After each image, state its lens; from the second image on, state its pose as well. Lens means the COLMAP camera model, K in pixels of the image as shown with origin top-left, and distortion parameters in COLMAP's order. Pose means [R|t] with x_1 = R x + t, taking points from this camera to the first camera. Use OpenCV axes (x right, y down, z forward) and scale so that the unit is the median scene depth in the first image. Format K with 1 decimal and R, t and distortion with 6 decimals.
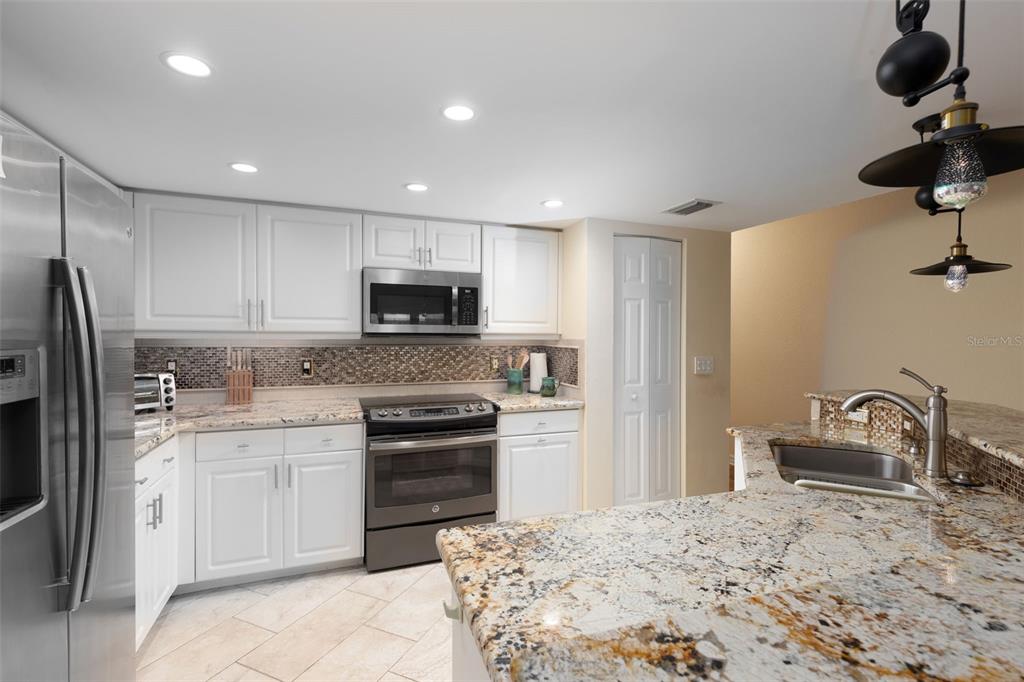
lens RADIAL K [[460.4, 0, 519.6], [0, 460.4, 346.5], [0, 0, 1]] dist [0.008800, -0.000012]
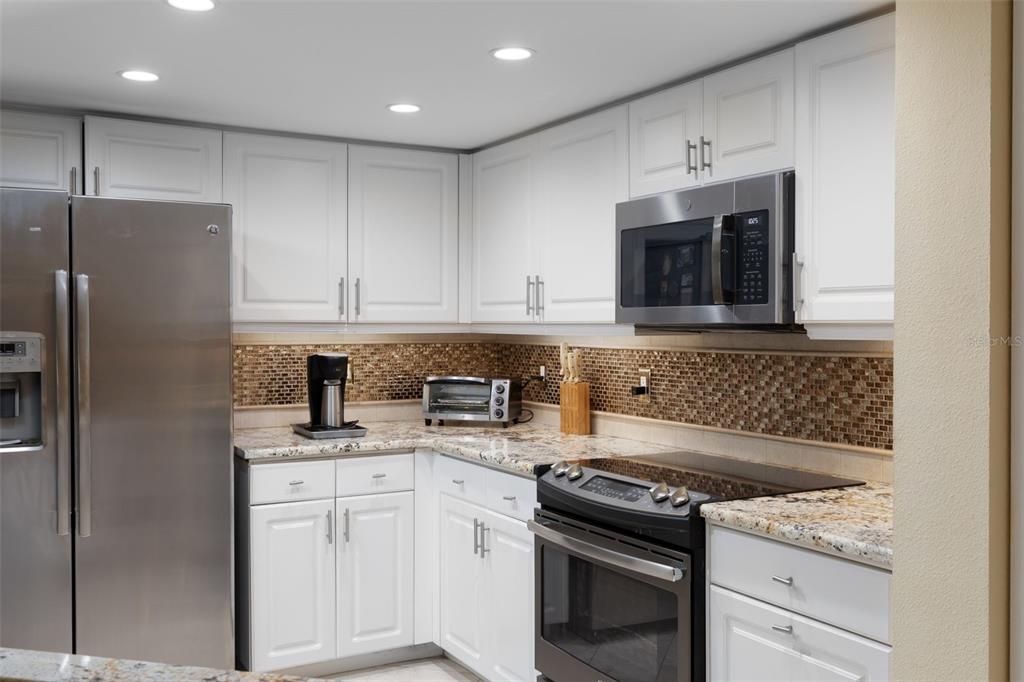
lens RADIAL K [[986.5, 0, 516.1], [0, 986.5, 336.8], [0, 0, 1]] dist [0.000147, 0.000000]
pose [[0.150832, 0.005476, -0.988544, 0.788080], [-0.024288, 0.999703, 0.001832, -0.014306], [0.988261, 0.023733, 0.150920, 0.715770]]
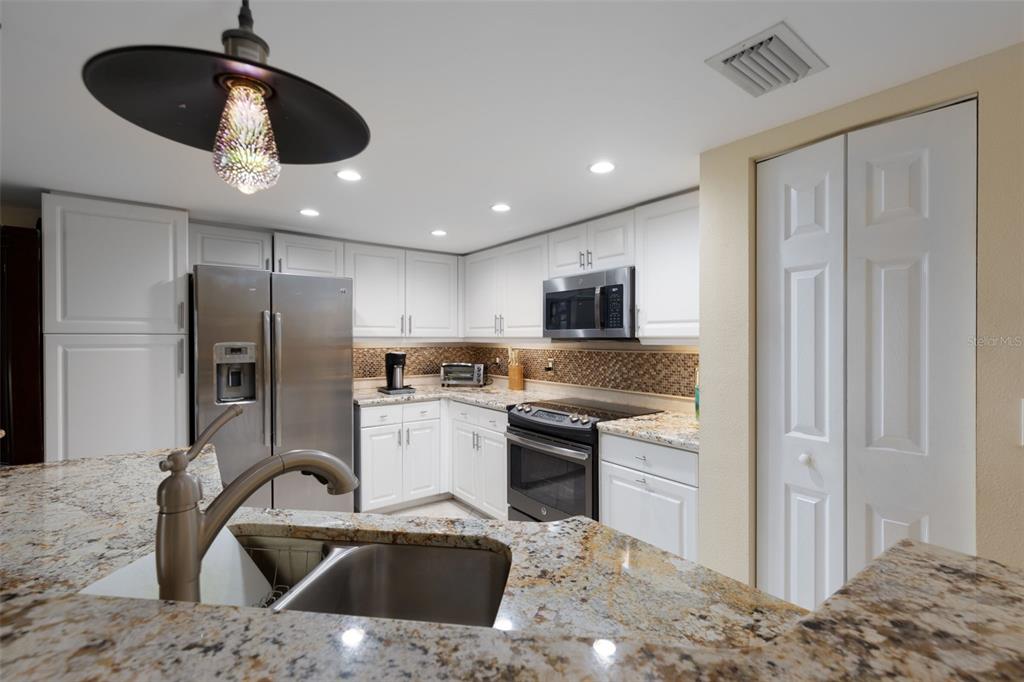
lens RADIAL K [[460.4, 0, 511.6], [0, 460.4, 340.6], [0, 0, 1]] dist [0.008800, -0.000012]
pose [[0.271316, -0.001711, -0.962489, 0.739095], [-0.021890, 0.999729, -0.007947, -0.012288], [0.962241, 0.023225, 0.271205, 0.621244]]
